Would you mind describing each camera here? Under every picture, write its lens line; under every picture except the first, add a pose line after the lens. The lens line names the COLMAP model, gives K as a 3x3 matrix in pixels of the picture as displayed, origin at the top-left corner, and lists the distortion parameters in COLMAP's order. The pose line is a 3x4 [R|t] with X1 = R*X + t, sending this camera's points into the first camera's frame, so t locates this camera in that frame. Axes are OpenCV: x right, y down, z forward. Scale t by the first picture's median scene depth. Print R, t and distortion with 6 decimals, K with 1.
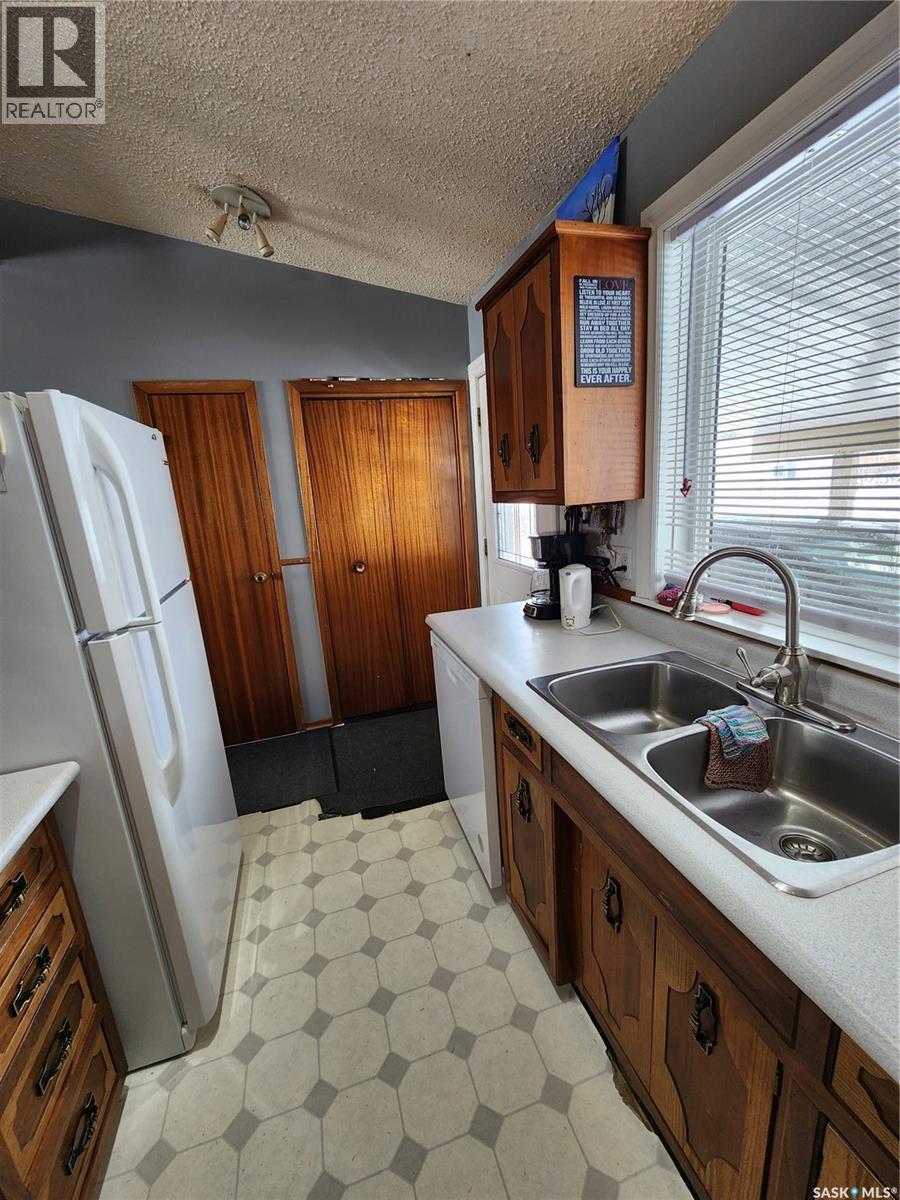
lens RADIAL K [[490.8, 0, 450.0], [0, 490.8, 600.0], [0, 0, 1]] dist [-0.000464, 0.000123]
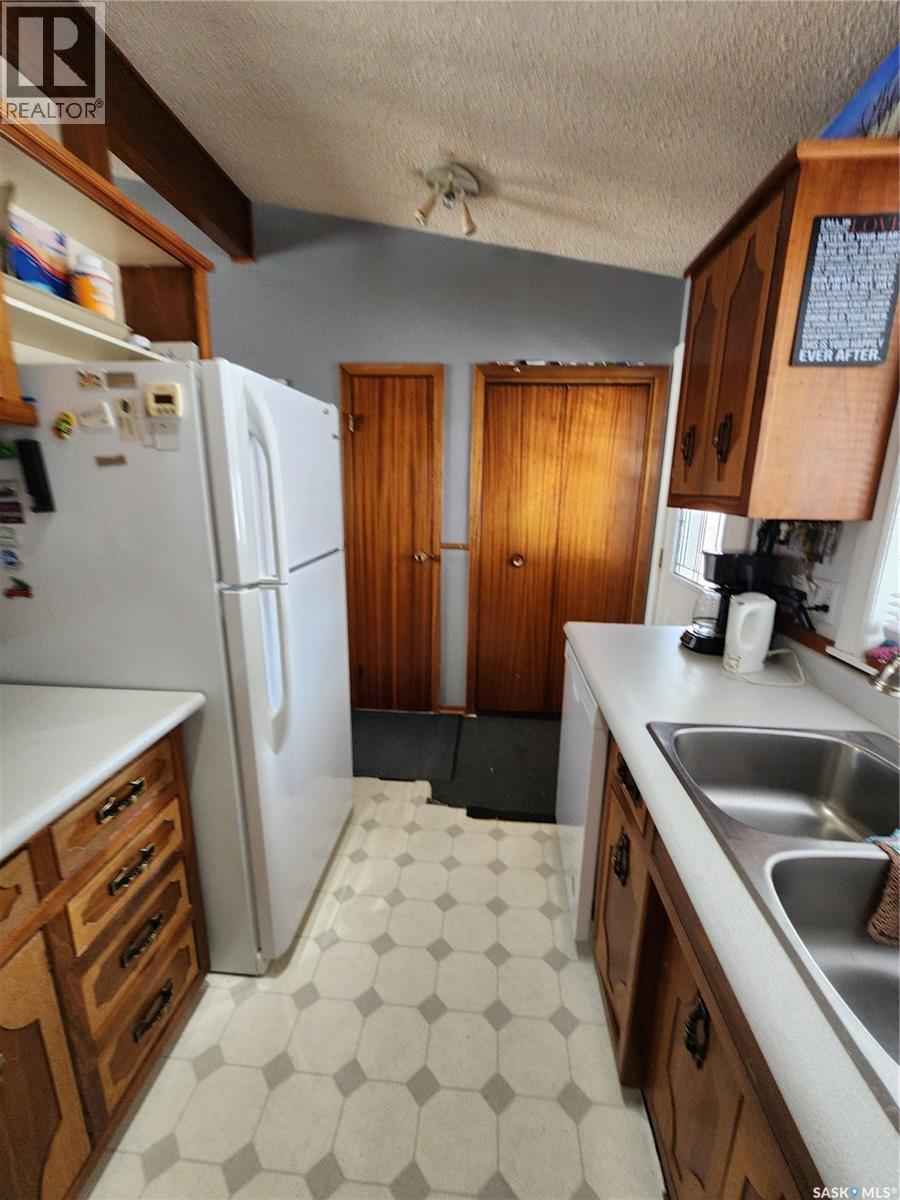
lens RADIAL K [[495.4, 0, 456.9], [0, 495.4, 606.4], [0, 0, 1]] dist [-0.003706, 0.004140]
pose [[0.927262, 0.169052, -0.334077, 0.079946], [-0.161881, 0.985572, 0.049410, -0.013073], [0.337610, 0.008265, 0.941250, 0.079239]]
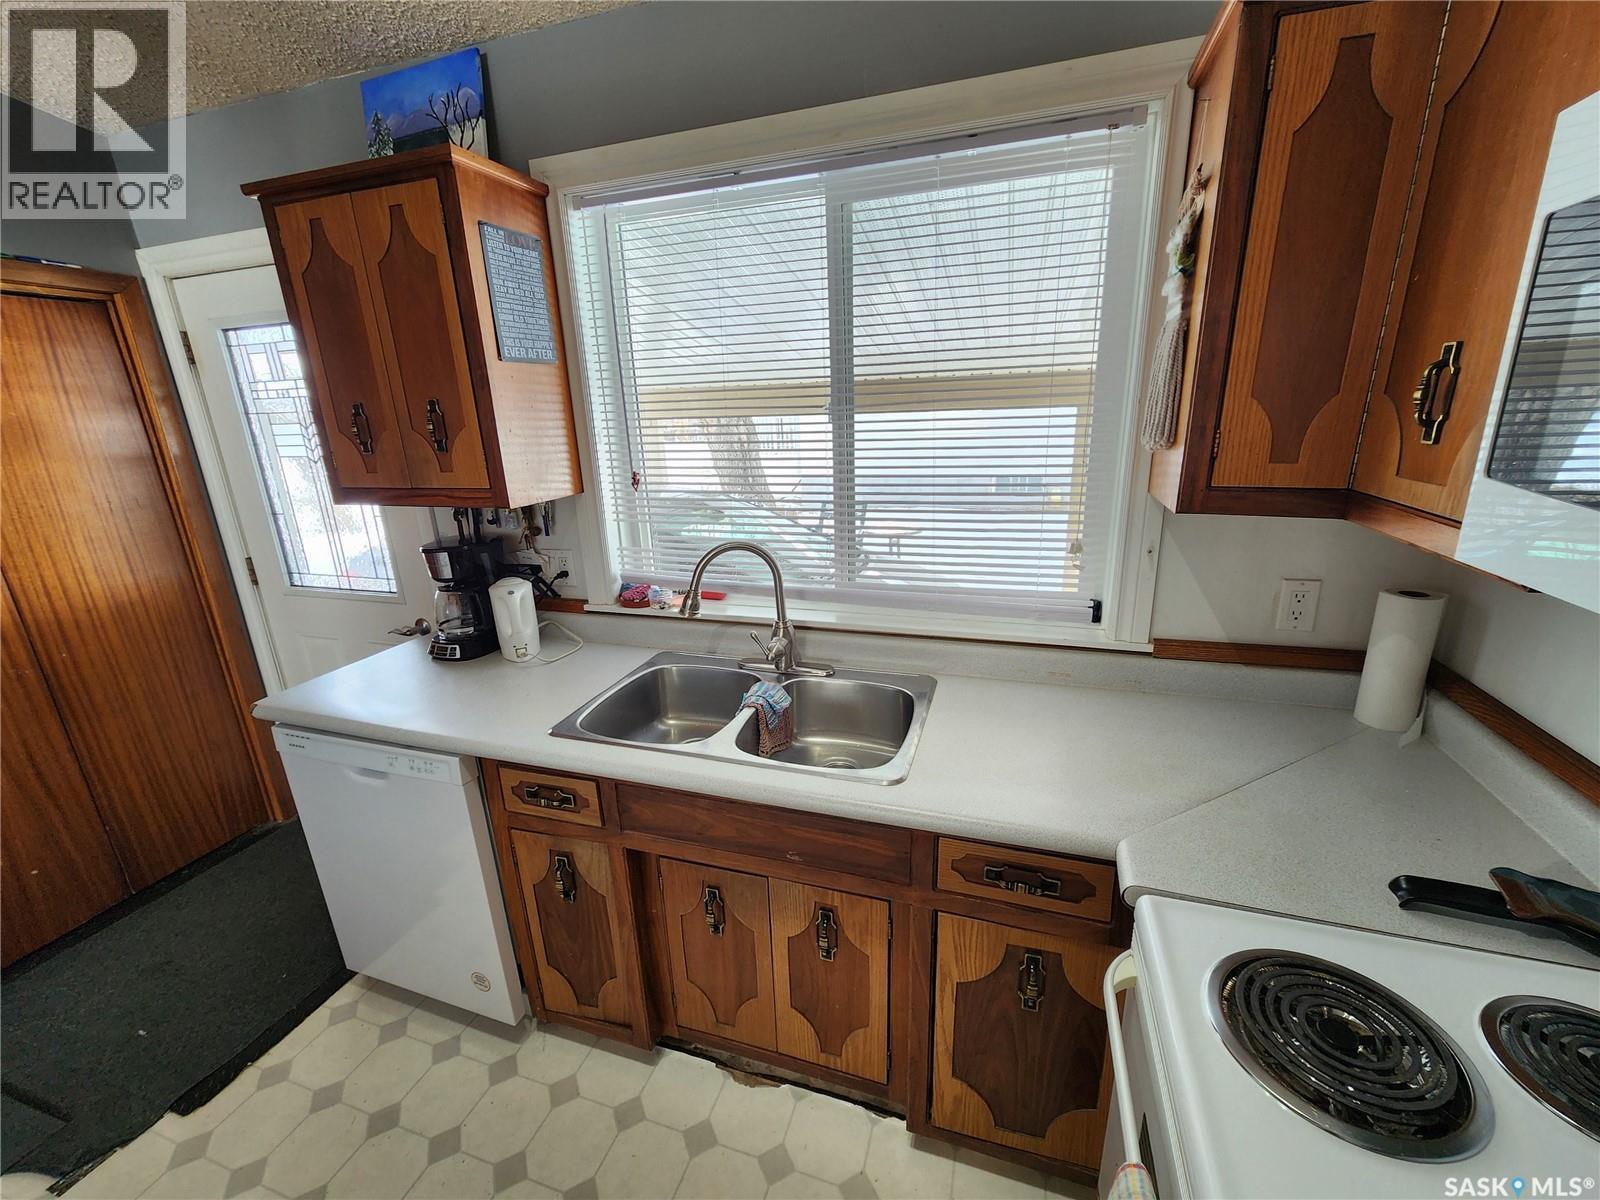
lens RADIAL K [[654.4, 0, 800.0], [0, 654.4, 600.0], [0, 0, 1]] dist [-0.000464, 0.000123]
pose [[0.576317, -0.185304, 0.795941, -0.319647], [0.176465, 0.979194, 0.100194, -0.063241], [-0.797947, 0.082712, 0.597025, 0.010805]]
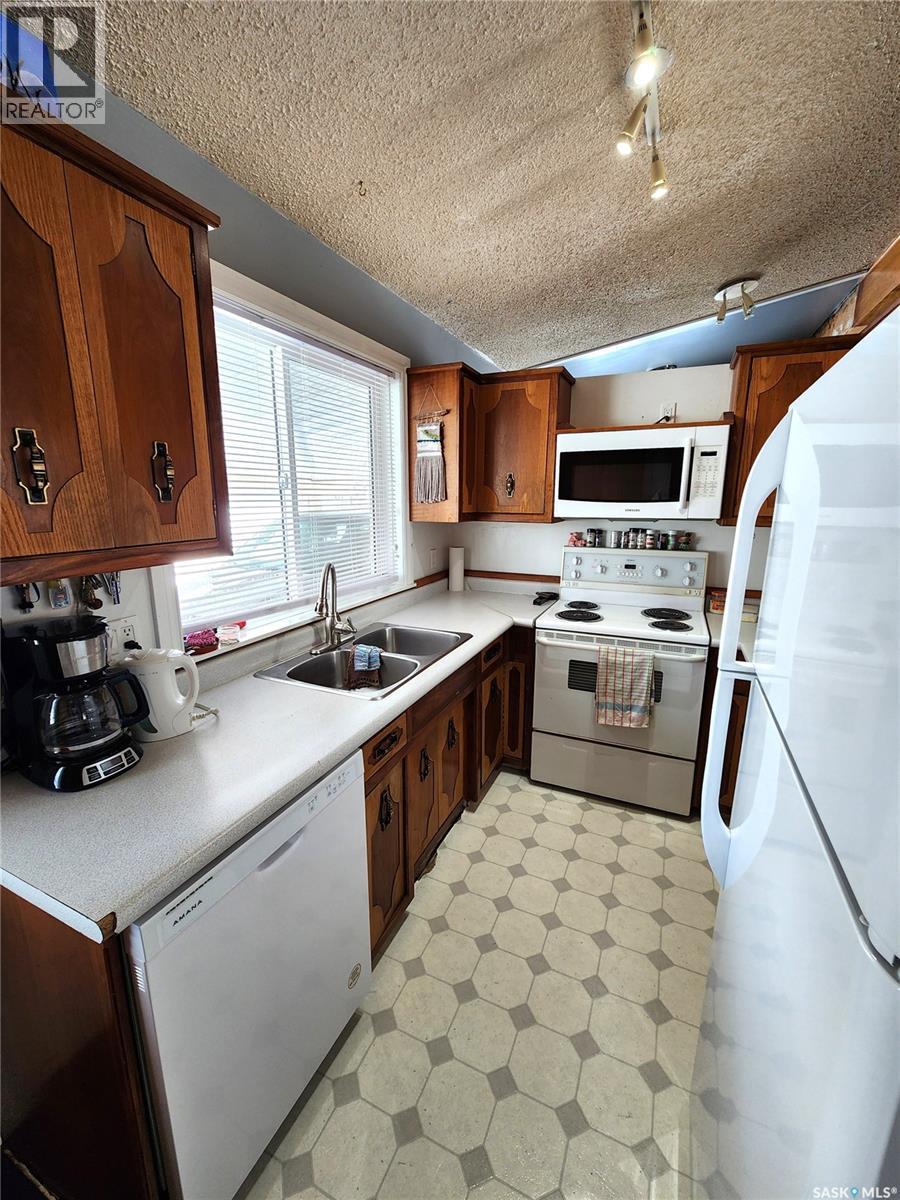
lens RADIAL K [[490.8, 0, 450.0], [0, 490.8, 600.0], [0, 0, 1]] dist [-0.000464, 0.000123]
pose [[-0.745217, -0.062707, 0.663867, -0.526512], [0.205374, 0.925591, 0.317968, -0.272368], [-0.634408, 0.373296, -0.676887, 1.190705]]
